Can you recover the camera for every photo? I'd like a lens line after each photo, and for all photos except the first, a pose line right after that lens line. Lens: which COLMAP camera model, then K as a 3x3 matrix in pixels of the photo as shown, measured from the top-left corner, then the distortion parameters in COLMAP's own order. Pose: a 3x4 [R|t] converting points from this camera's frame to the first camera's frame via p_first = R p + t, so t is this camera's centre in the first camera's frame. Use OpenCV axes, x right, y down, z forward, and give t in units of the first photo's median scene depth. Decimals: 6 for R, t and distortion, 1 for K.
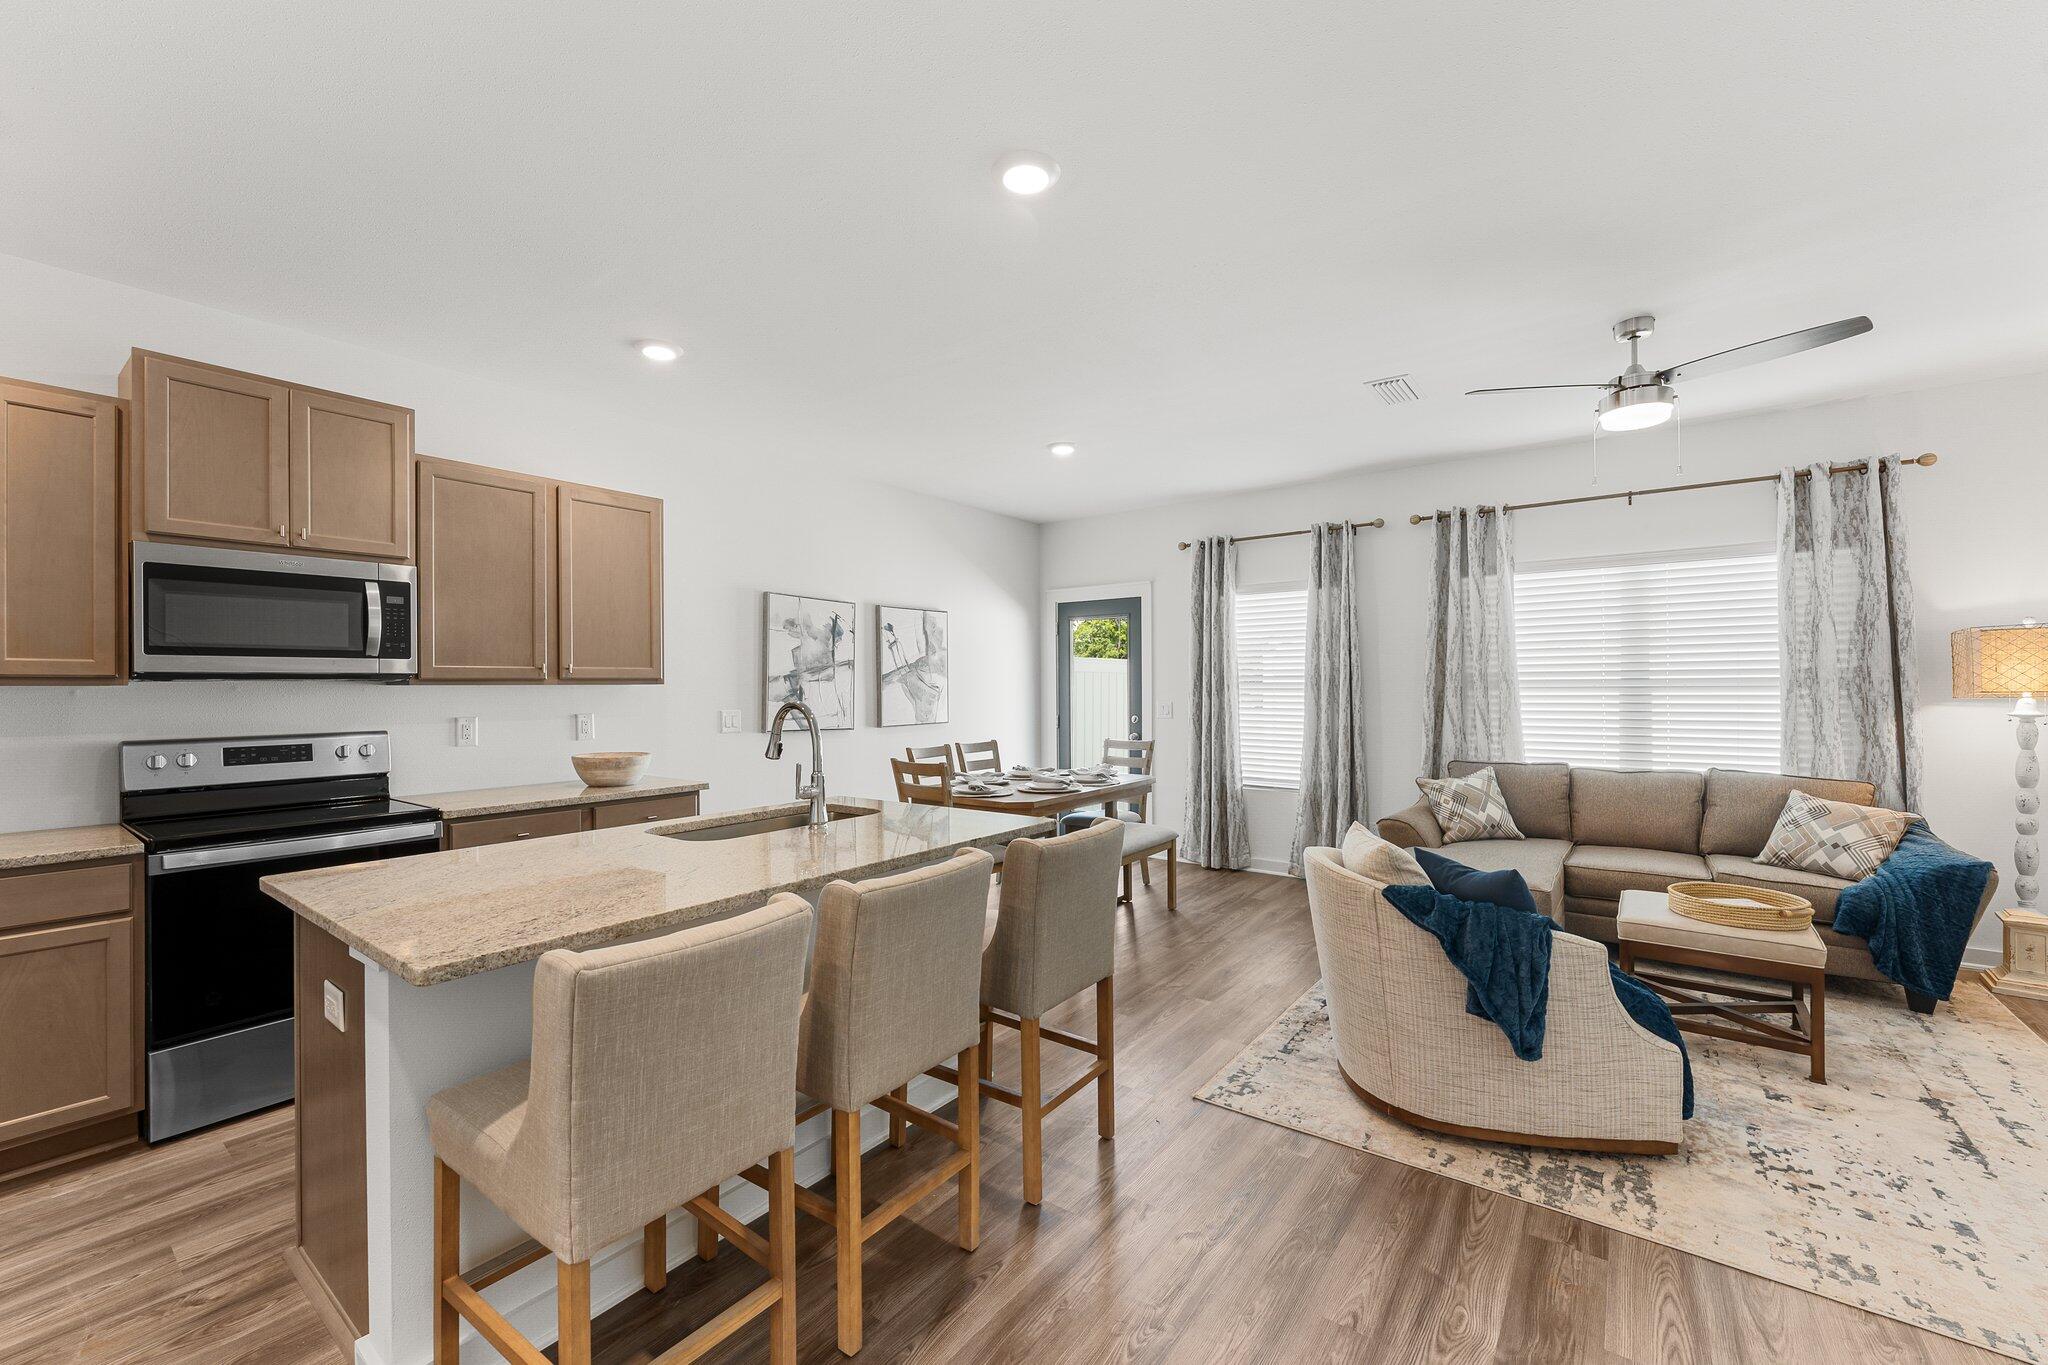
lens RADIAL K [[826.9, 0, 1024.0], [0, 826.9, 682.5], [0, 0, 1]] dist [-0.001018, 0.000004]
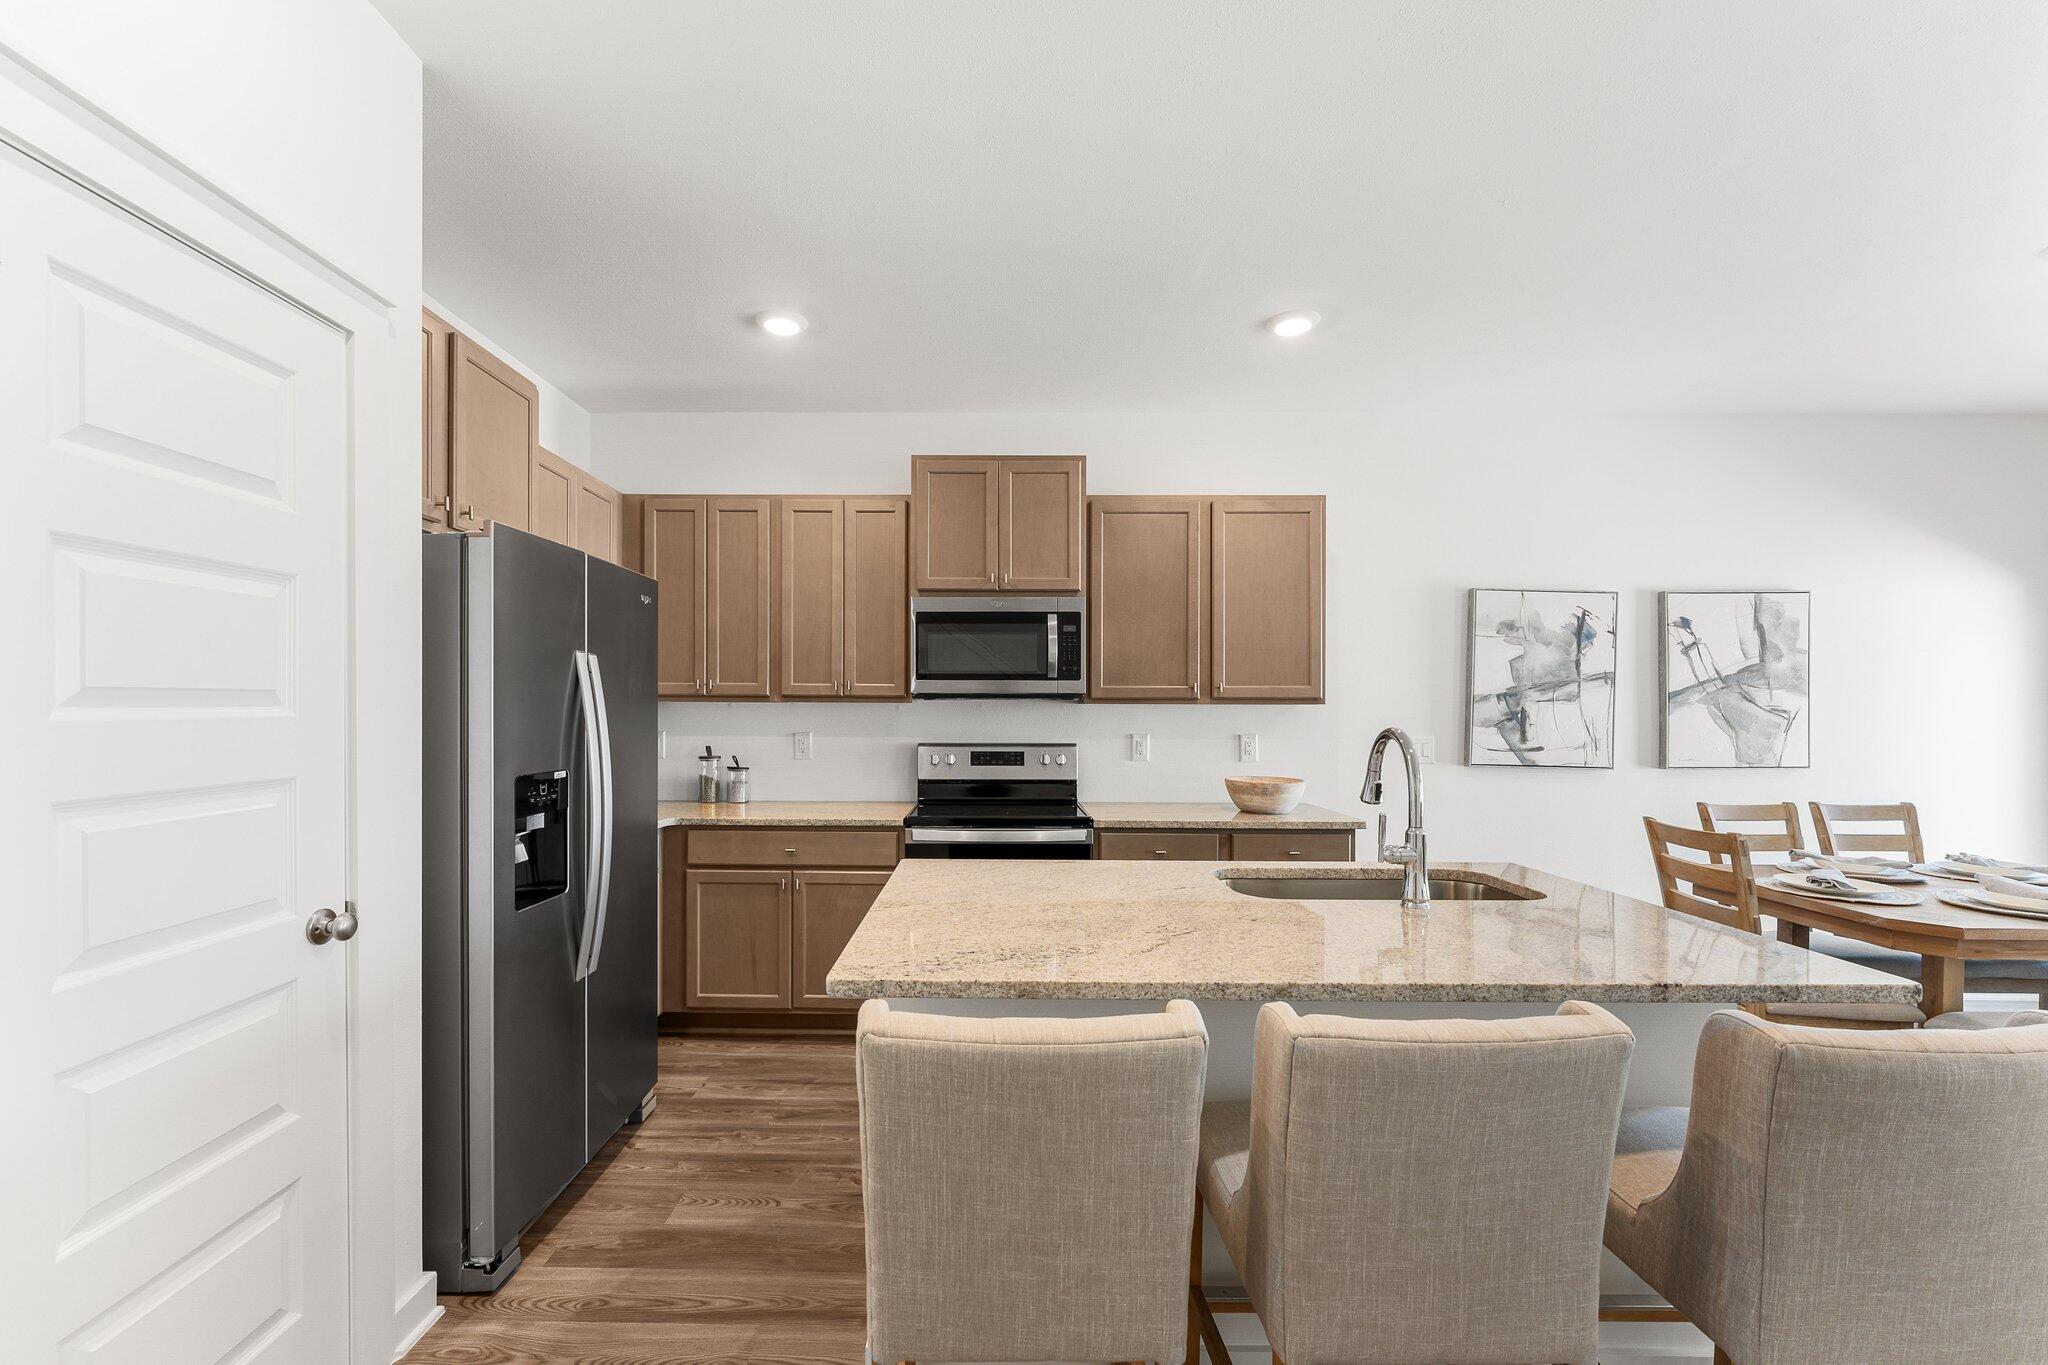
lens RADIAL K [[837.4, 0, 981.3], [0, 837.4, 707.2], [0, 0, 1]] dist [-0.007419, -0.000046]
pose [[0.588737, 0.008310, -0.808282, 0.079068], [-0.003782, 0.999965, 0.007526, -0.000077], [0.808315, -0.001374, 0.588748, 0.192711]]
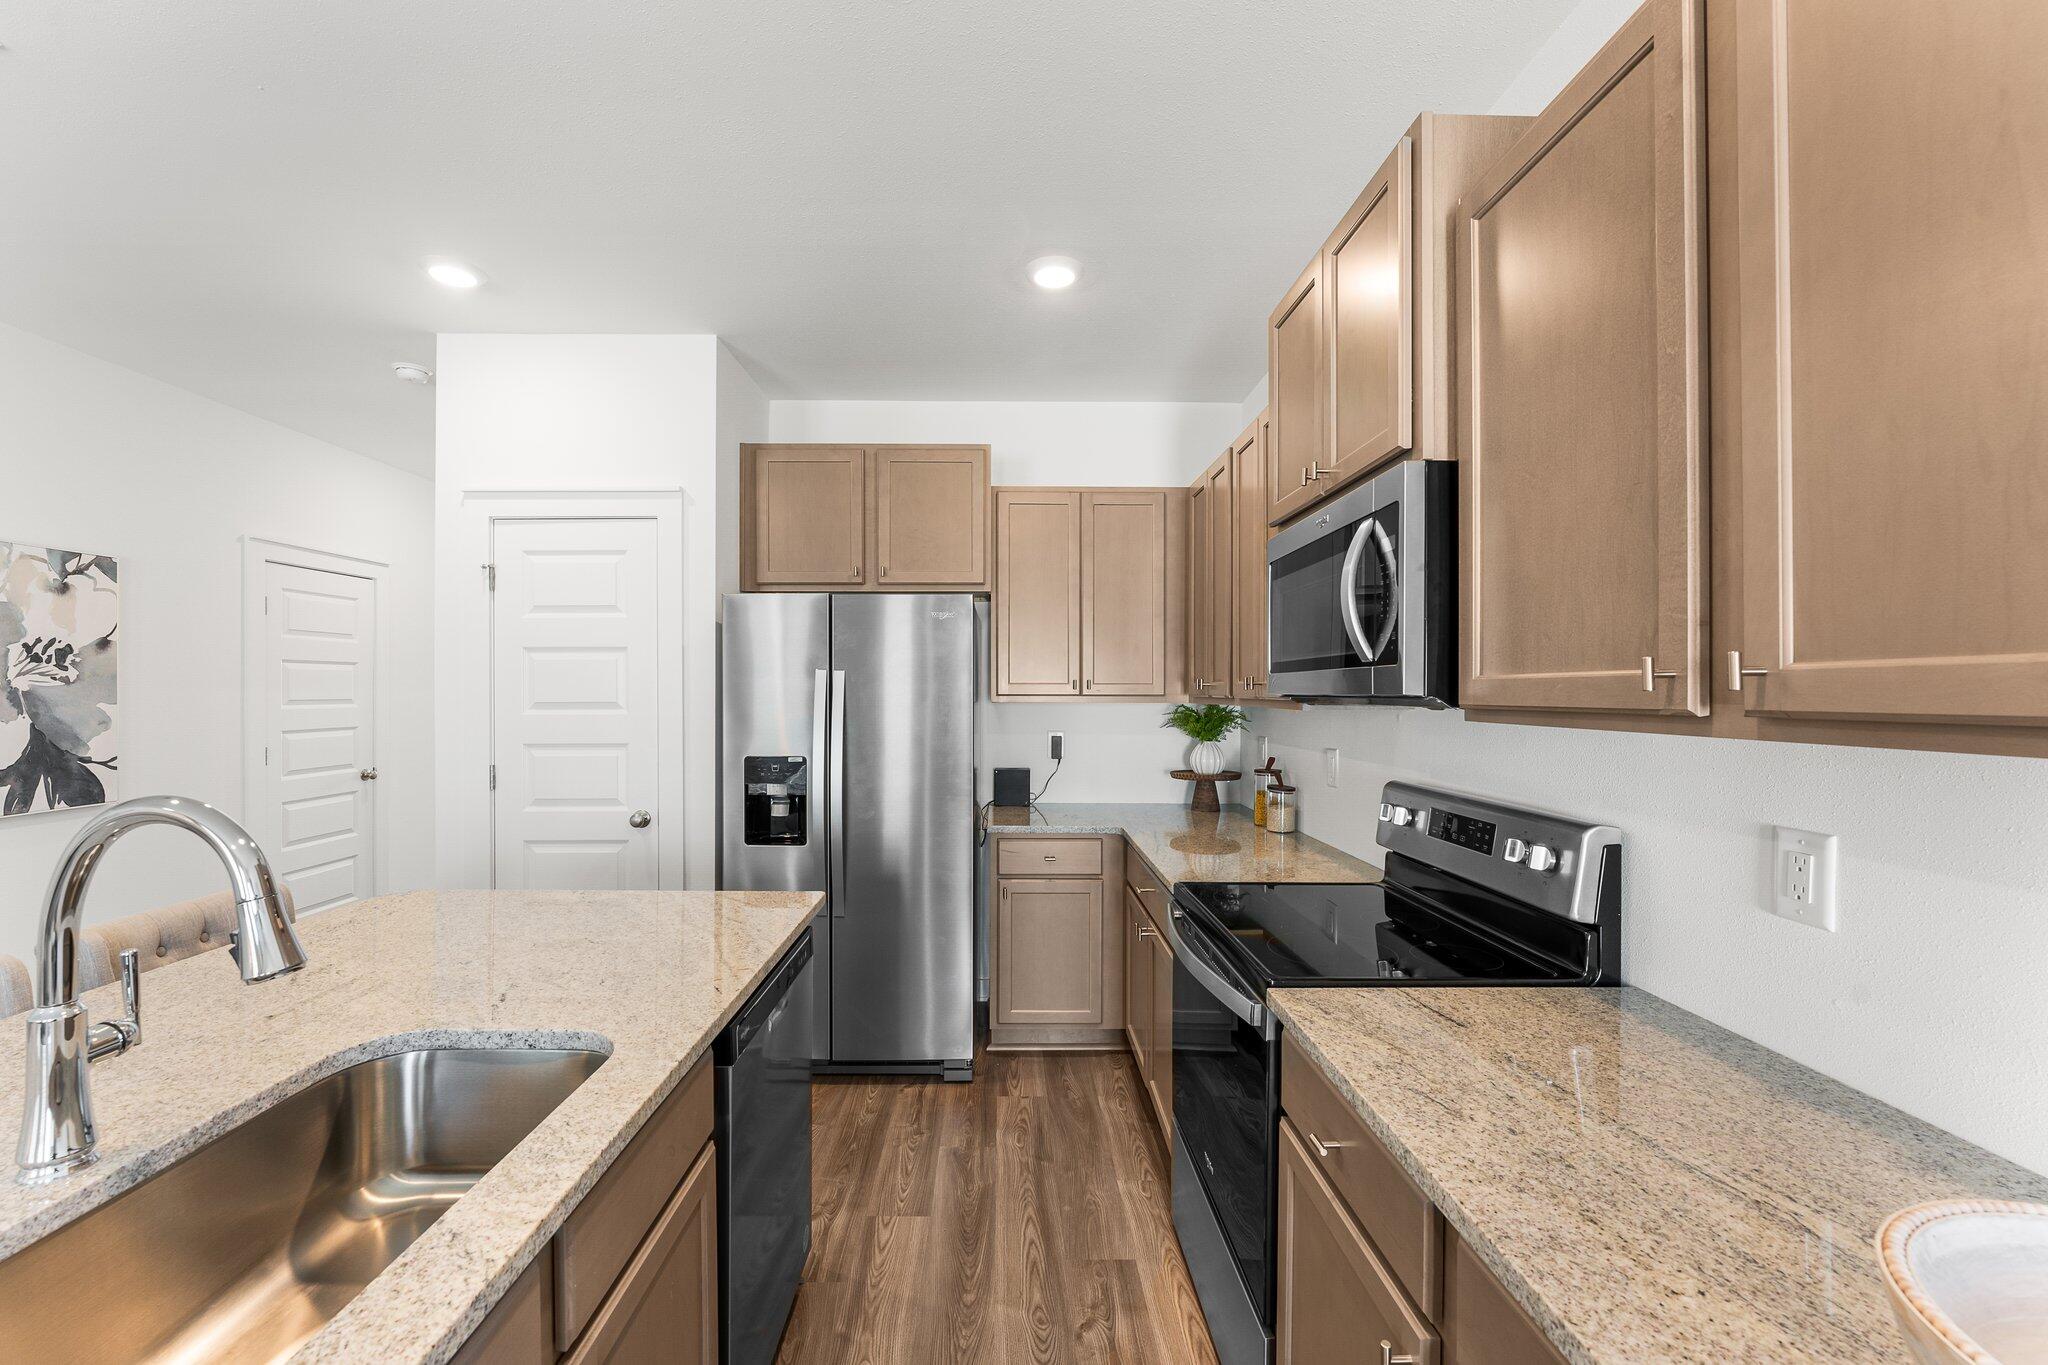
lens RADIAL K [[826.9, 0, 1024.0], [0, 826.9, 682.5], [0, 0, 1]] dist [-0.001018, 0.000004]
pose [[-0.789652, -0.000929, -0.613555, -0.247713], [0.001456, 0.999993, -0.003387, -0.012982], [0.613554, -0.003568, -0.789645, 1.049156]]
